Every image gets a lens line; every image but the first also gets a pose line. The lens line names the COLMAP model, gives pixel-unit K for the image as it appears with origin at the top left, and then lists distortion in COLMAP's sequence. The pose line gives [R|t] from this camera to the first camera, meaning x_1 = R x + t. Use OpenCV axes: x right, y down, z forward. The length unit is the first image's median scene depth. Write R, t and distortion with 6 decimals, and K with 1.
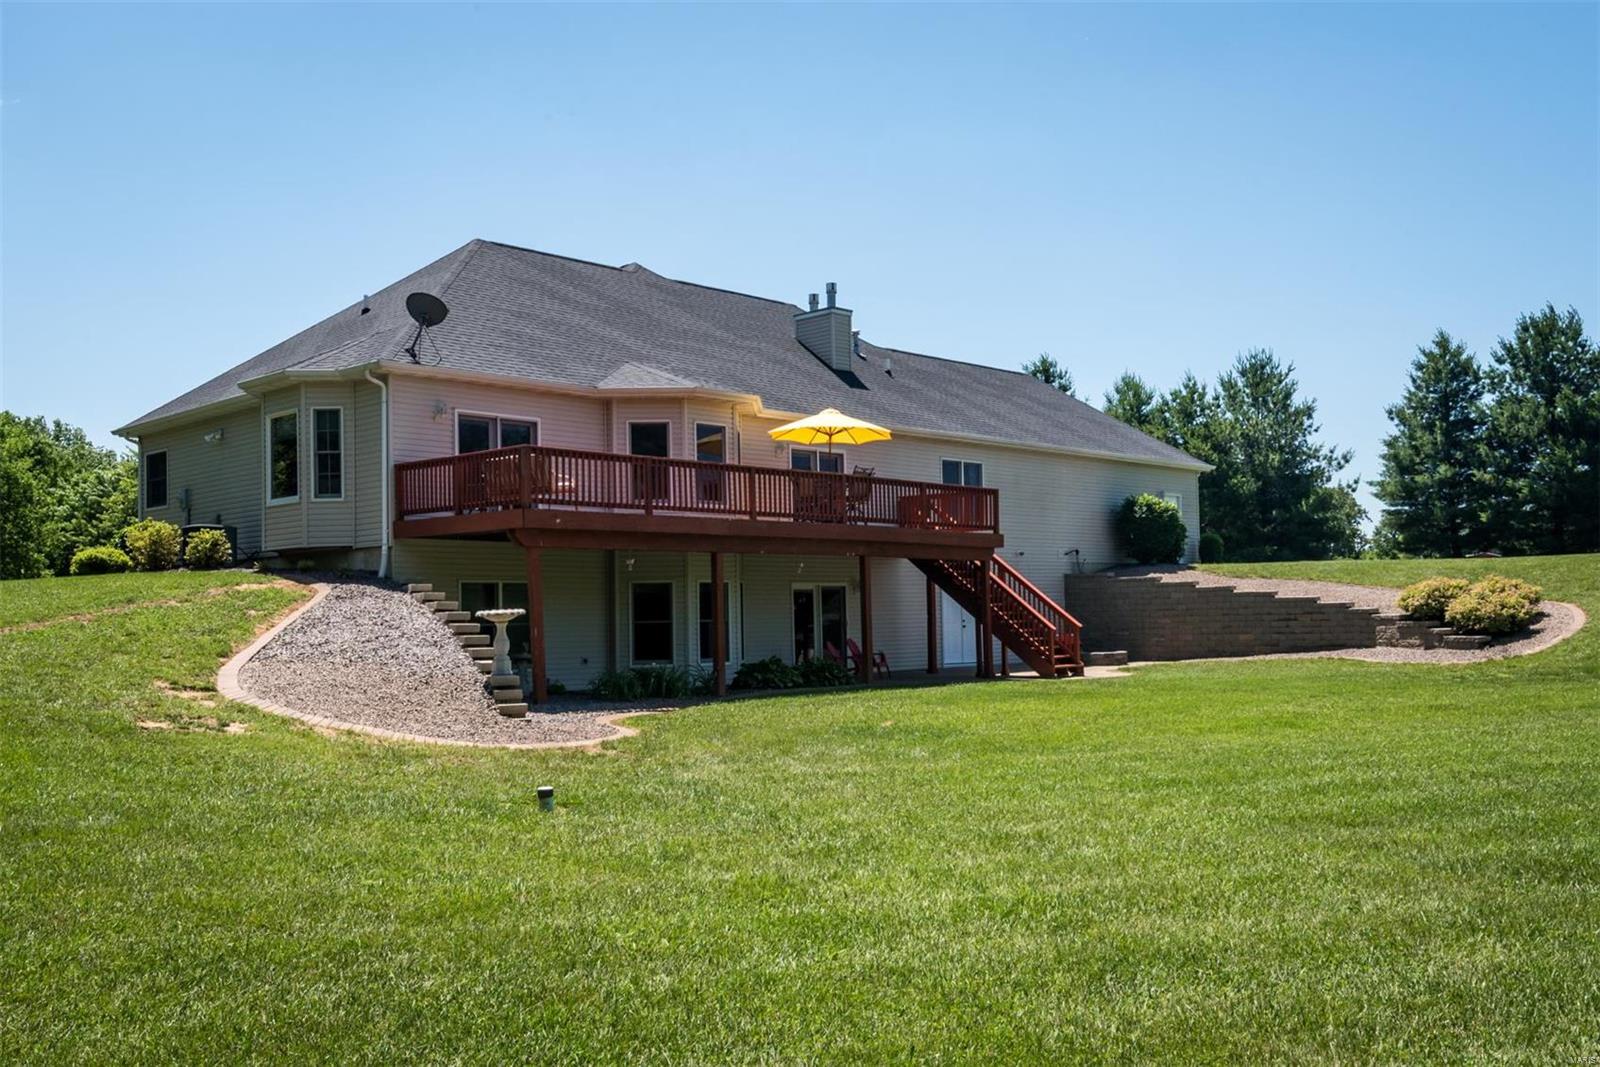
lens RADIAL K [[1379.6, 0, 800.0], [0, 1379.6, 533.5], [0, 0, 1]] dist [0.067659, 0.002094]
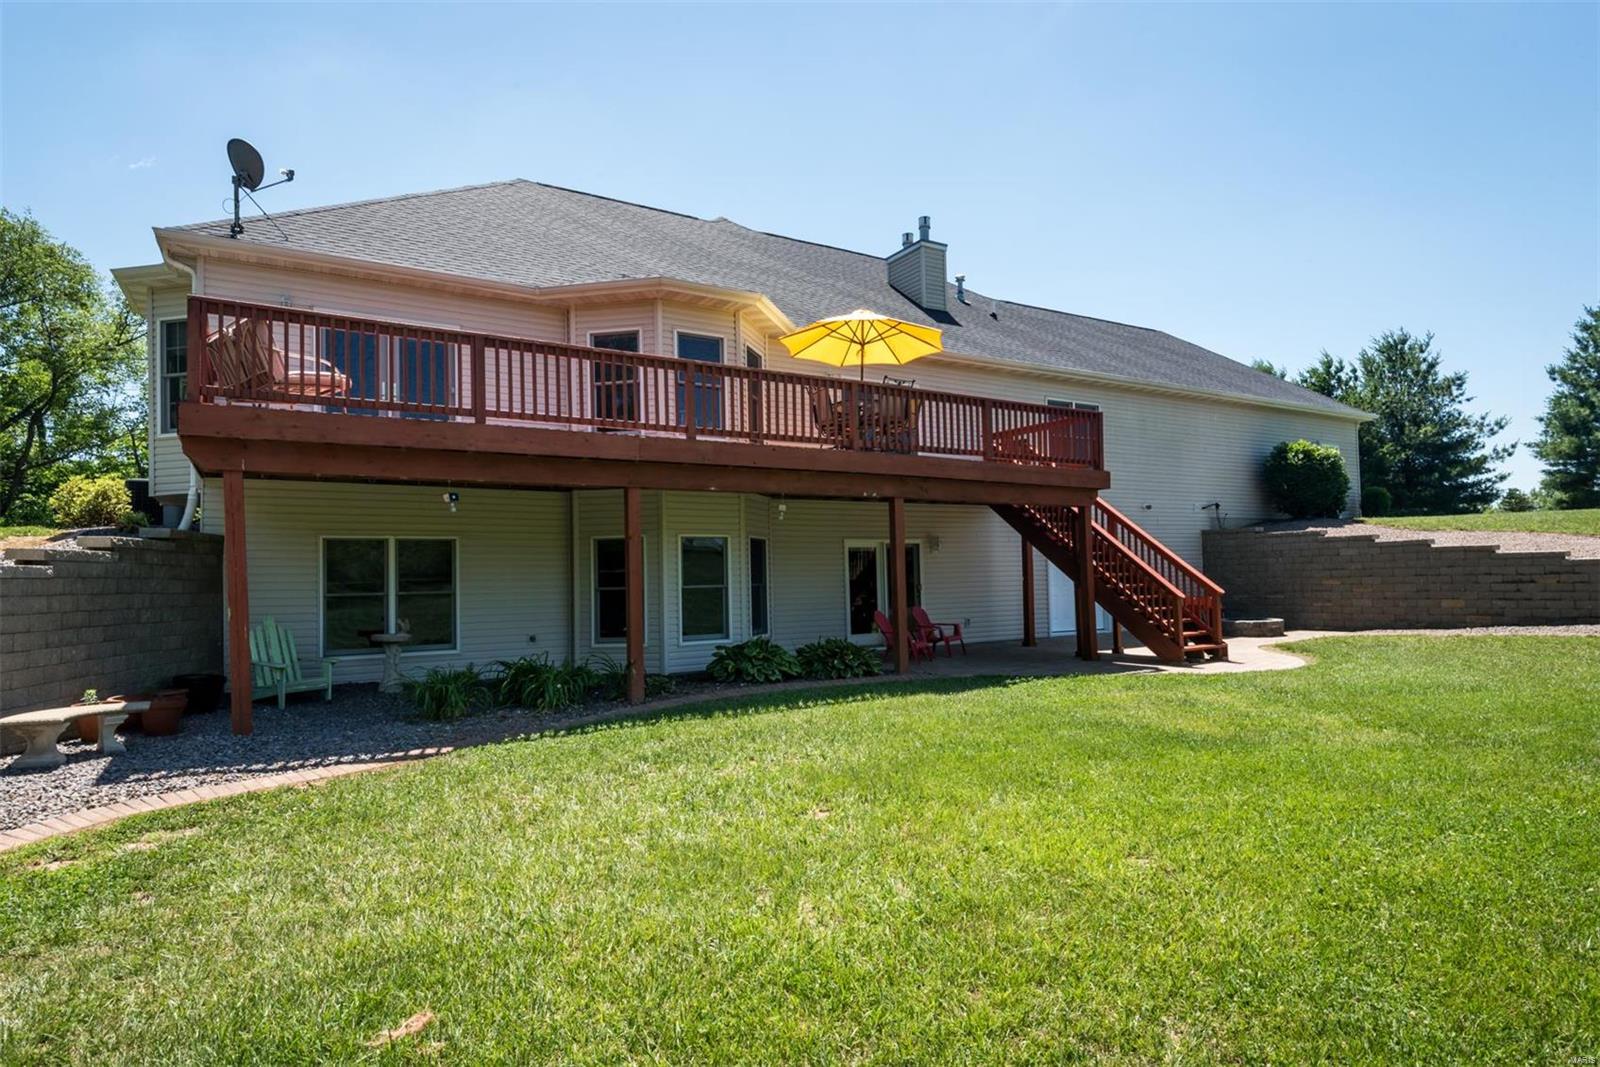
lens RADIAL K [[859.9, 0, 800.0], [0, 859.9, 533.5], [0, 0, 1]] dist [0.014342, -0.000116]
pose [[0.967852, -0.014327, -0.251110, 0.086082], [0.017609, 0.999786, 0.010830, 0.022694], [0.250901, -0.014903, 0.967898, 0.426607]]
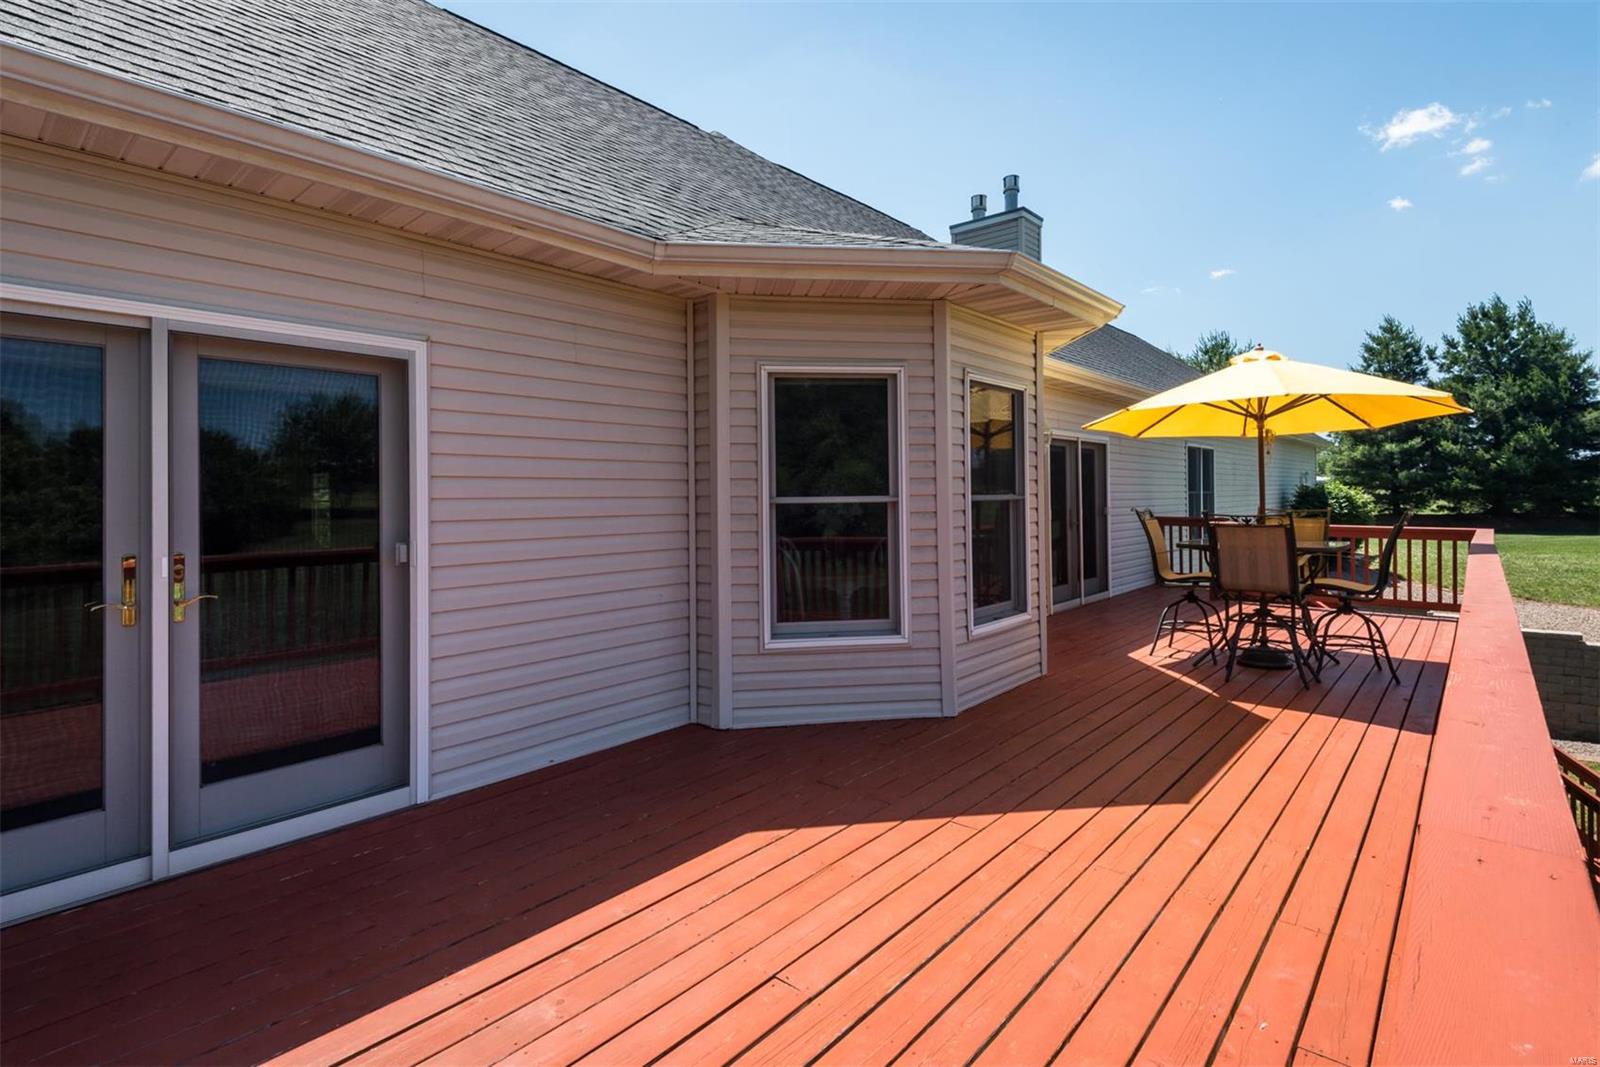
lens RADIAL K [[782.5, 0, 805.9], [0, 782.5, 484.9], [0, 0, 1]] dist [0.001781, 0.000347]
pose [[0.998460, 0.010099, 0.054554, -0.095904], [-0.012452, 0.998999, 0.042964, -0.048404], [-0.054066, -0.043577, 0.997586, 0.633875]]
